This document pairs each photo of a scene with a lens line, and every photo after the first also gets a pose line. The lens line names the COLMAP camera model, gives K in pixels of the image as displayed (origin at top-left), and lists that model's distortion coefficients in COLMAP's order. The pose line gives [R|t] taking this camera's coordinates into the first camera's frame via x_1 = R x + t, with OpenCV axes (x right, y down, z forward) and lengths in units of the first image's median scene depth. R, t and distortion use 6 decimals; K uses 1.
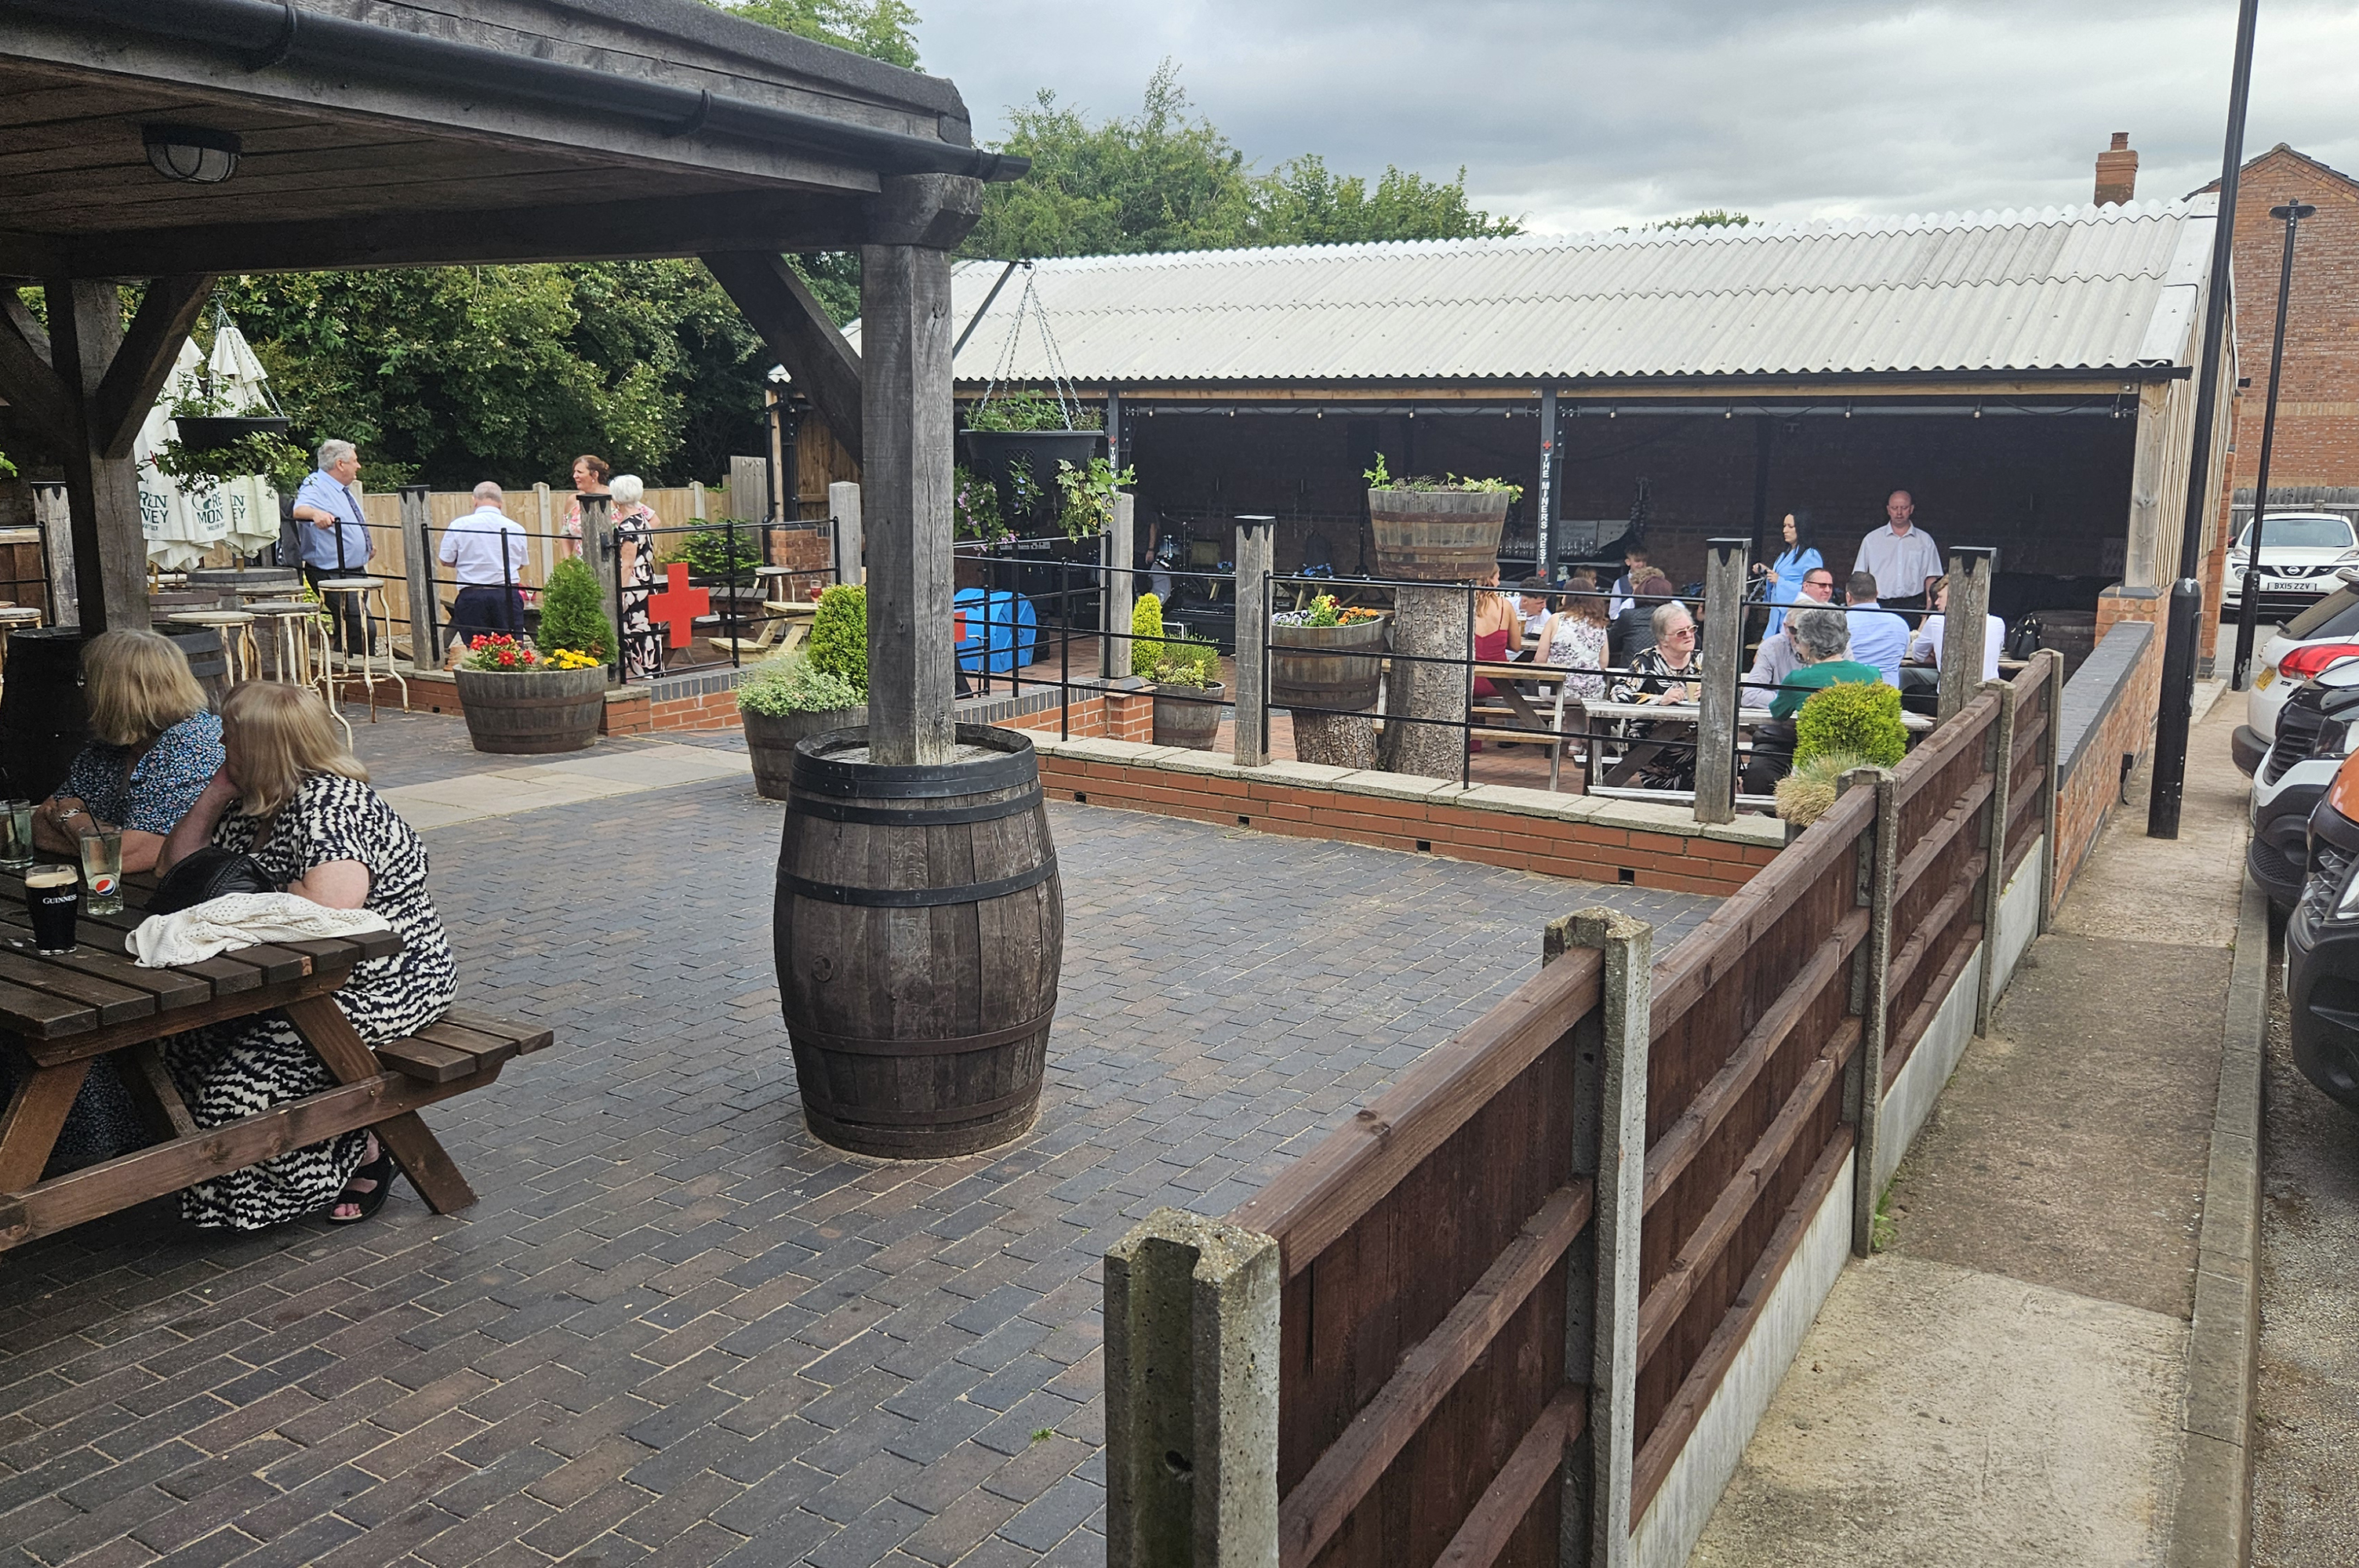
lens RADIAL K [[1784.9, 0, 1179.4], [0, 1784.9, 742.7], [0, 0, 1]] dist [0.083004, -0.067108]
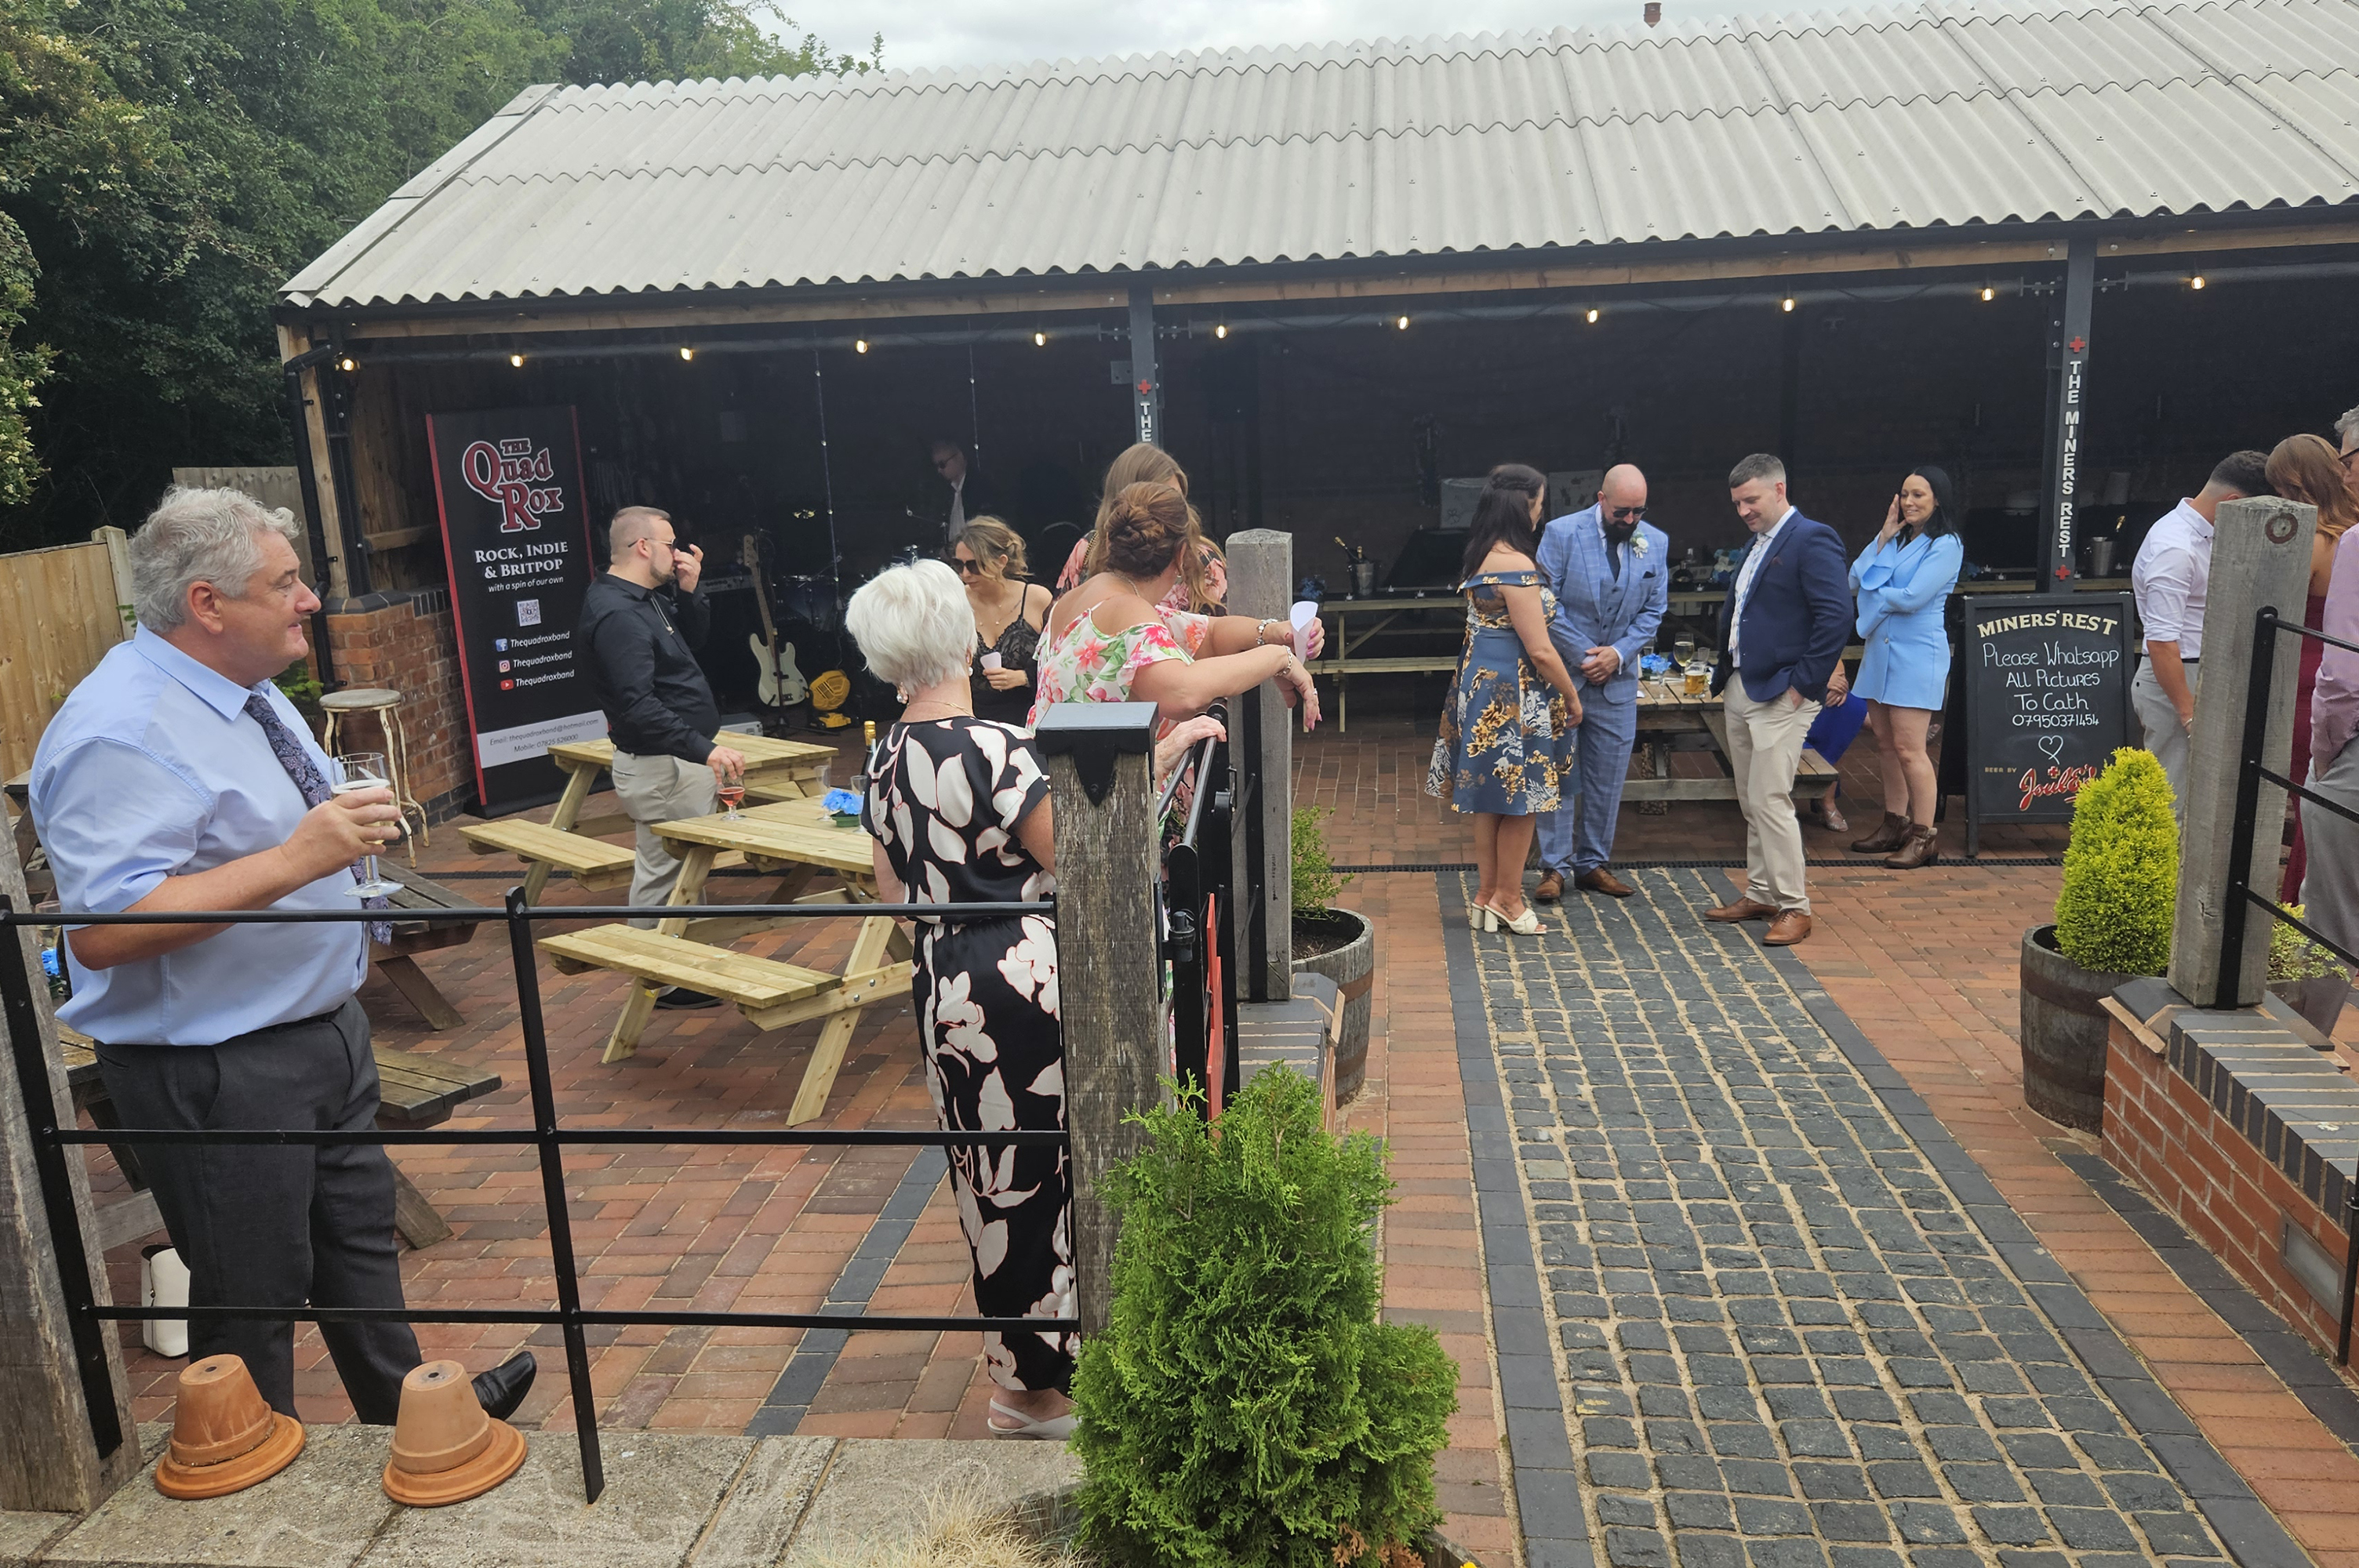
lens RADIAL K [[1850.9, 0, 1188.6], [0, 1850.9, 769.1], [0, 0, 1]] dist [0.074208, -0.061729]
pose [[0.908675, -0.144048, 0.391867, -0.273633], [0.123792, 0.989345, 0.076624, -0.107801], [-0.398730, -0.021116, 0.916825, 0.540262]]
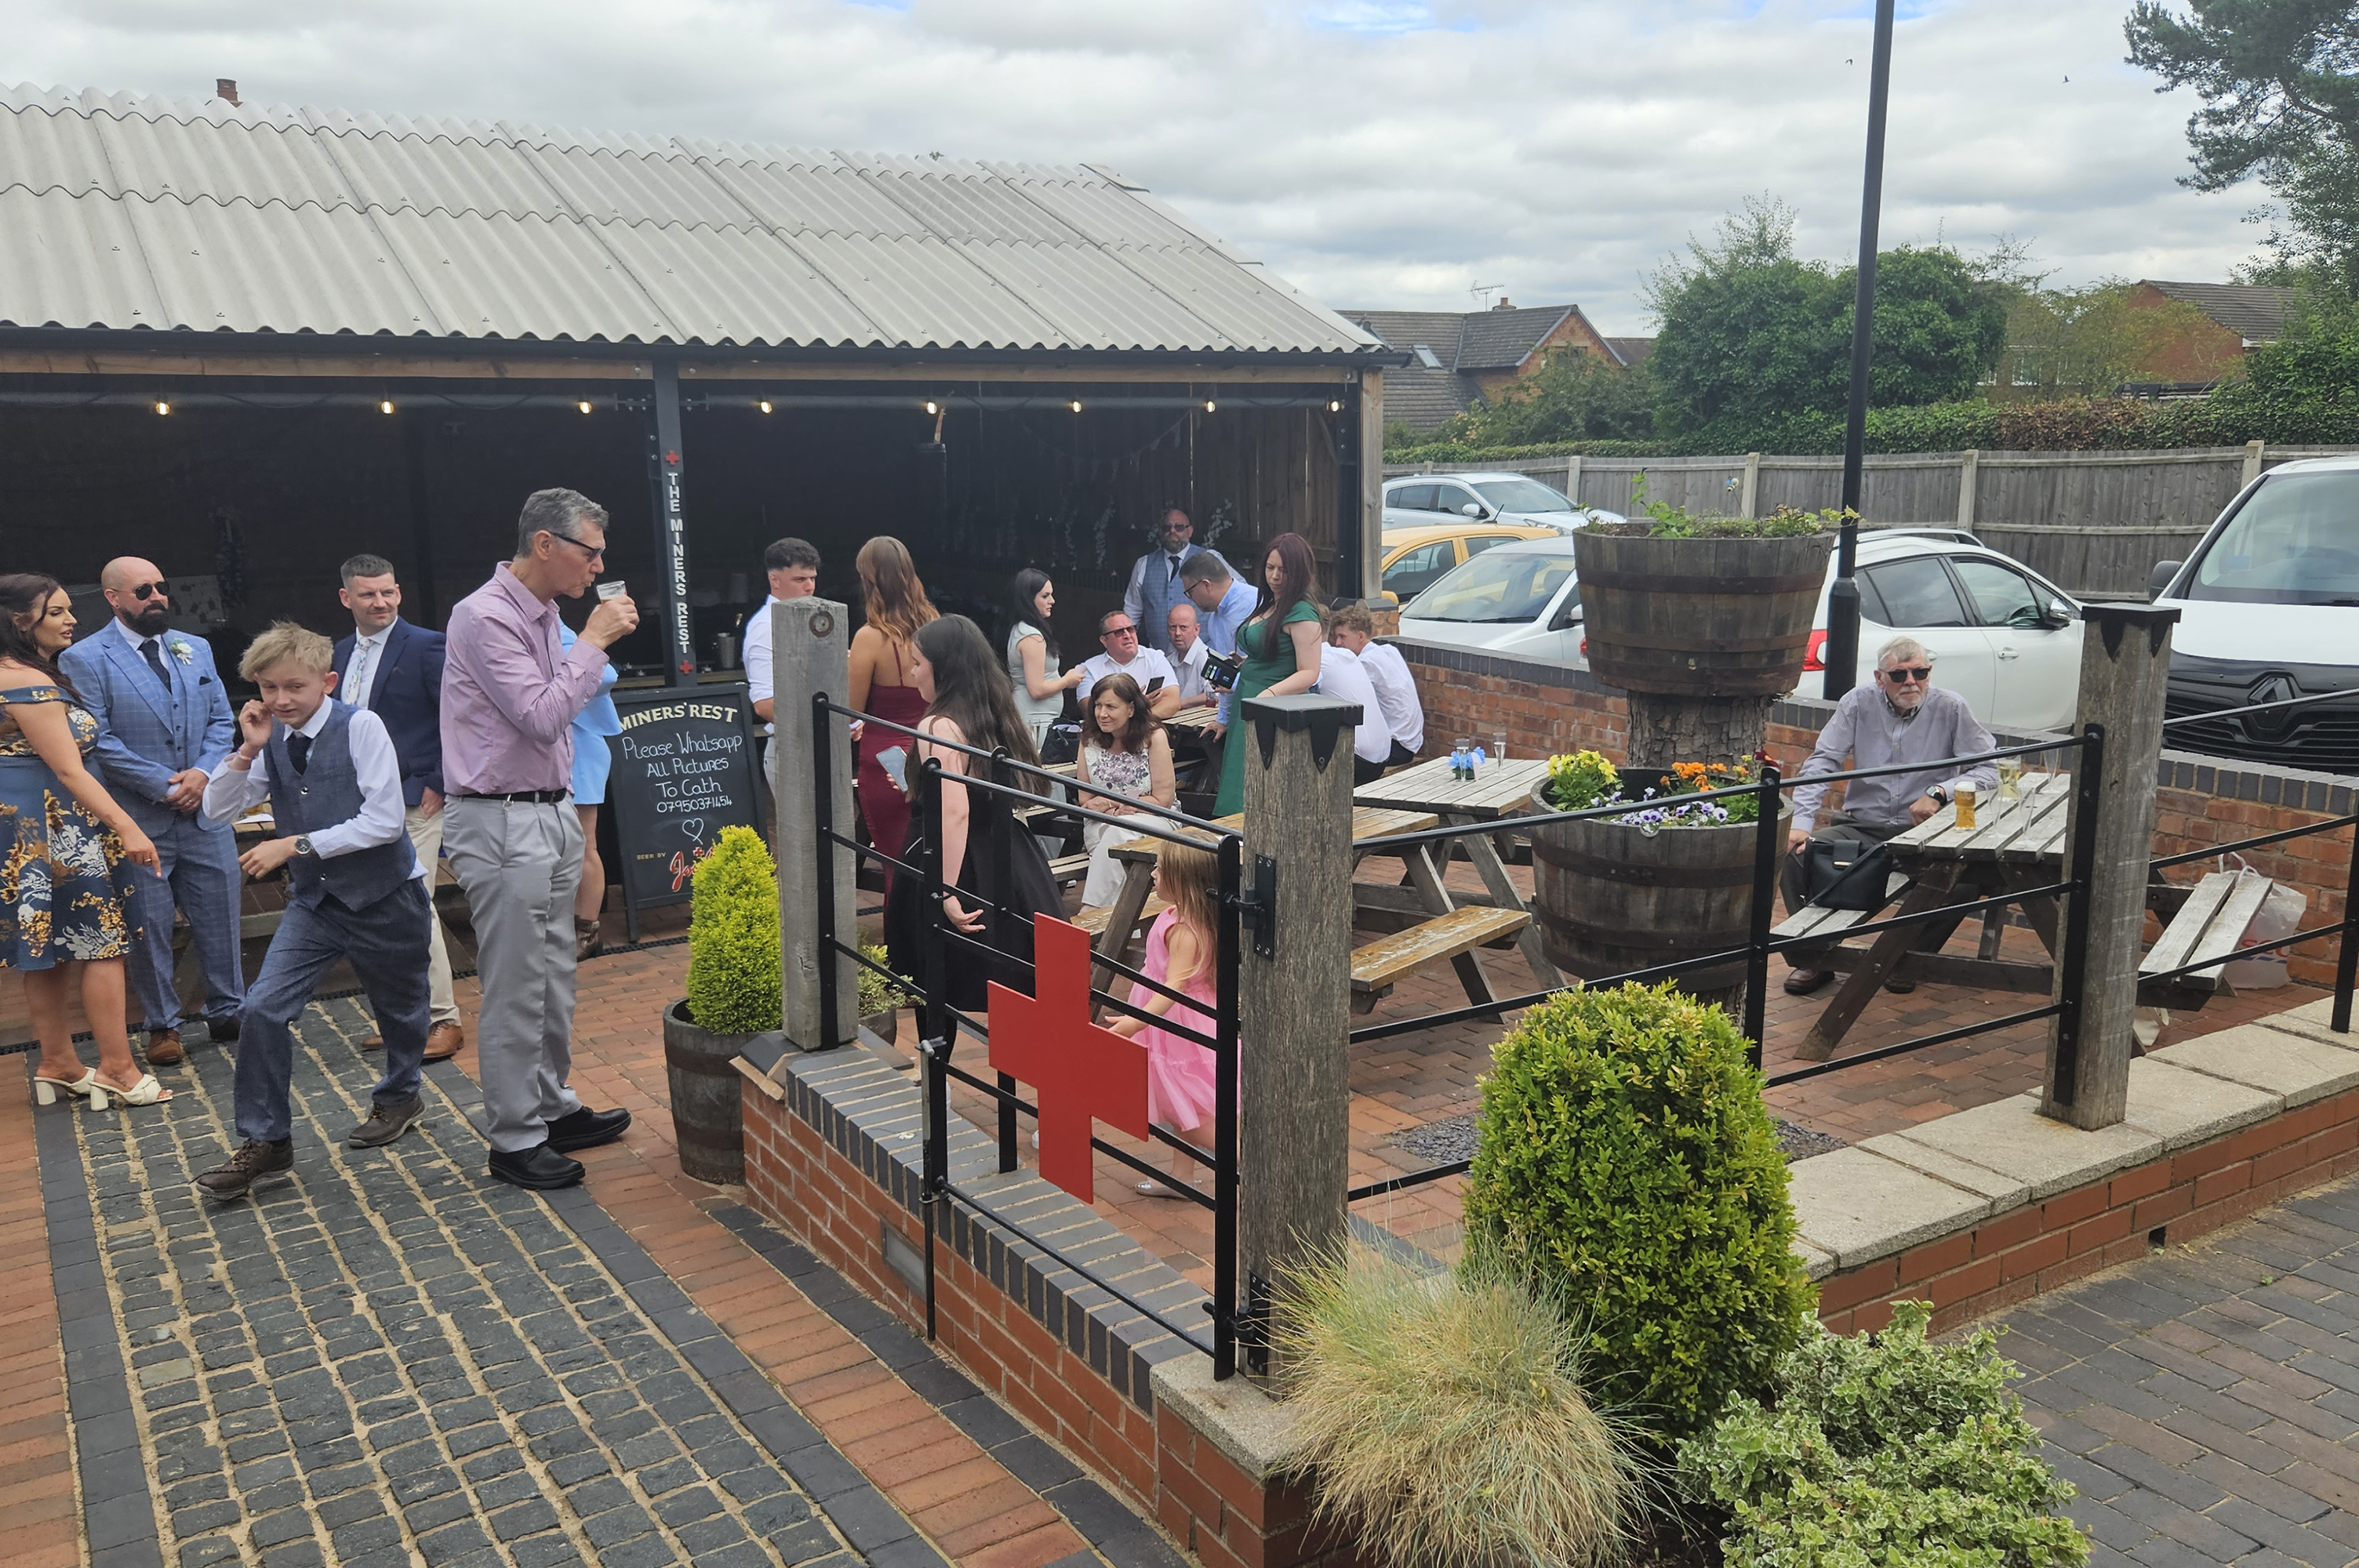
lens RADIAL K [[1850.9, 0, 1188.6], [0, 1850.9, 769.1], [0, 0, 1]] dist [0.074208, -0.061729]
pose [[0.448123, -0.186007, 0.874407, -0.265060], [0.163501, 0.978669, 0.124394, -0.106596], [-0.878893, 0.087223, 0.468976, 0.531694]]
